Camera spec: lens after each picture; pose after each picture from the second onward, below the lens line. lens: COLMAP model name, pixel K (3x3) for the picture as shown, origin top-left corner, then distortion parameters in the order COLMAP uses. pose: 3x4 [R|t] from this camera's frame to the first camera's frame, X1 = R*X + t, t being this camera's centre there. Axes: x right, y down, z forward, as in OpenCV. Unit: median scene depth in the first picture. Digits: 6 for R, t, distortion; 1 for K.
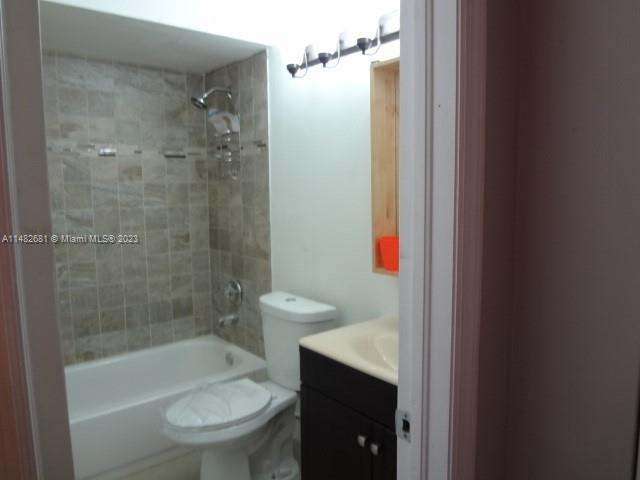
lens RADIAL K [[478.3, 0, 320.0], [0, 478.3, 240.0], [0, 0, 1]] dist [-0.068581, 0.047887]
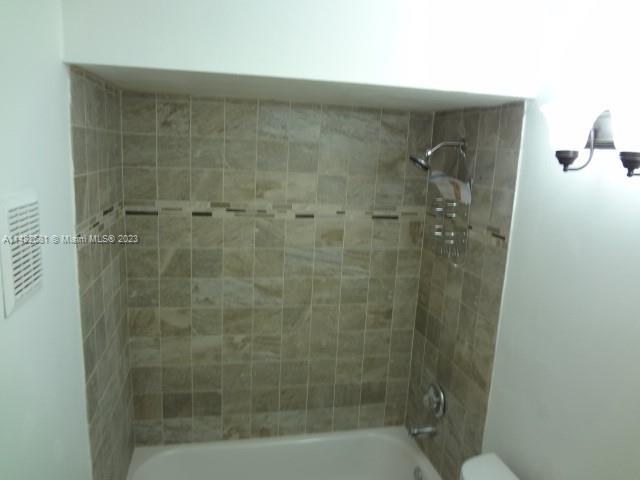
lens RADIAL K [[478.3, 0, 320.0], [0, 478.3, 240.0], [0, 0, 1]] dist [-0.068581, 0.047887]
pose [[0.887347, 0.137232, -0.440208, -0.044433], [-0.108580, 0.990027, 0.089765, -0.211689], [0.448136, -0.031854, 0.893398, 0.240029]]
